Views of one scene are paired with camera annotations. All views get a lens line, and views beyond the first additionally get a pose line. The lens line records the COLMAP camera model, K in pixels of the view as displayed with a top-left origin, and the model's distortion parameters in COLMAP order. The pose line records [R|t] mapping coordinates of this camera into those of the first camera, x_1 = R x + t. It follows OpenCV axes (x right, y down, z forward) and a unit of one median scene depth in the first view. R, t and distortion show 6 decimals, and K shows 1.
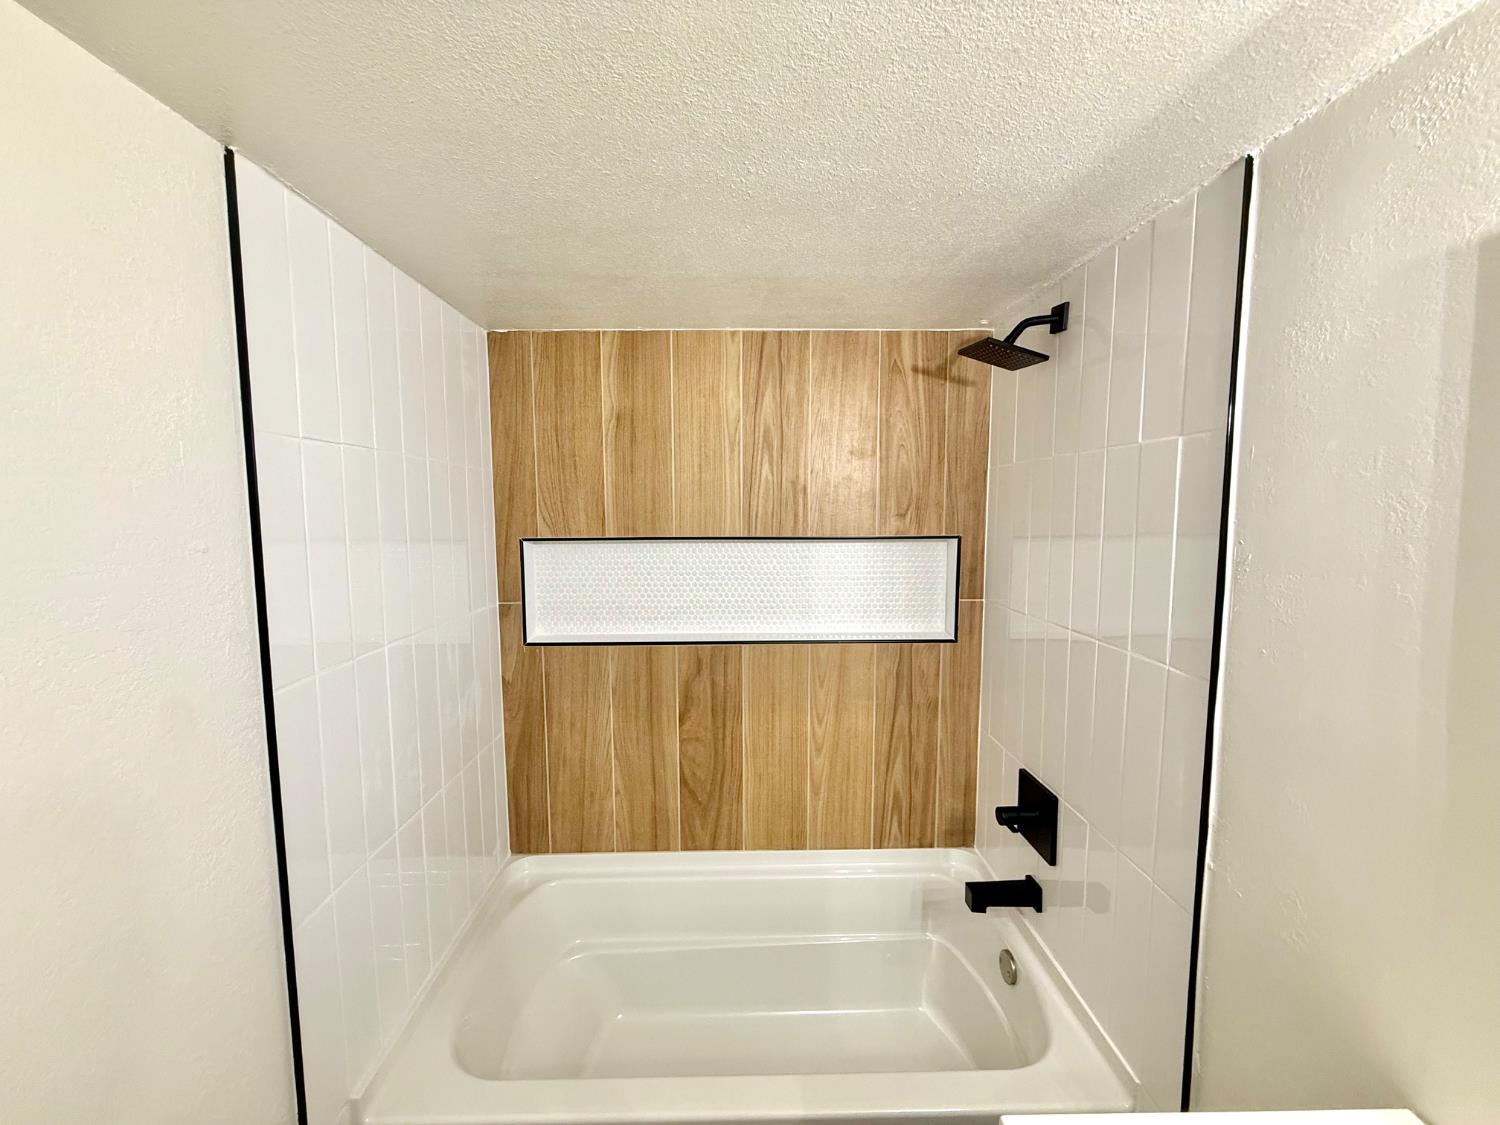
lens RADIAL K [[597.1, 0, 751.4], [0, 597.1, 561.1], [0, 0, 1]] dist [0.000961, 0.000335]
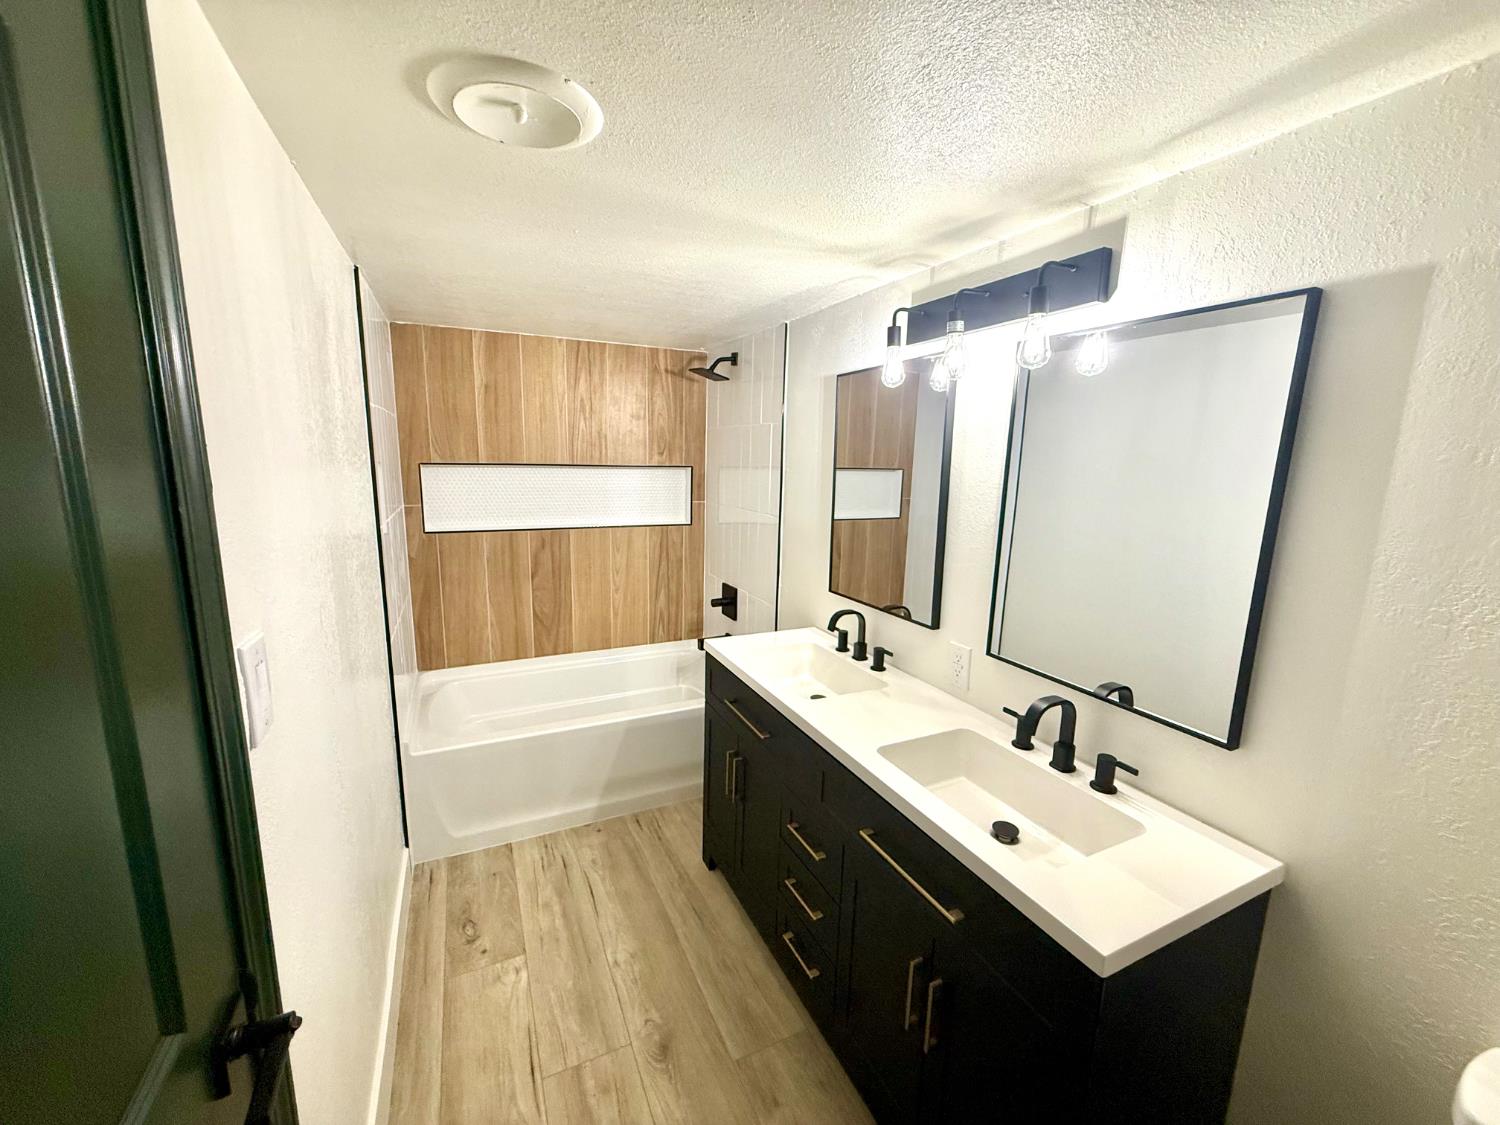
lens RADIAL K [[597.1, 0, 746.9], [0, 597.1, 566.1], [0, 0, 1]] dist [0.000961, 0.000335]
pose [[0.914615, -0.049769, 0.401251, -0.241657], [0.009651, 0.994800, 0.101392, 0.077678], [-0.404211, -0.088863, 0.910339, -0.744426]]
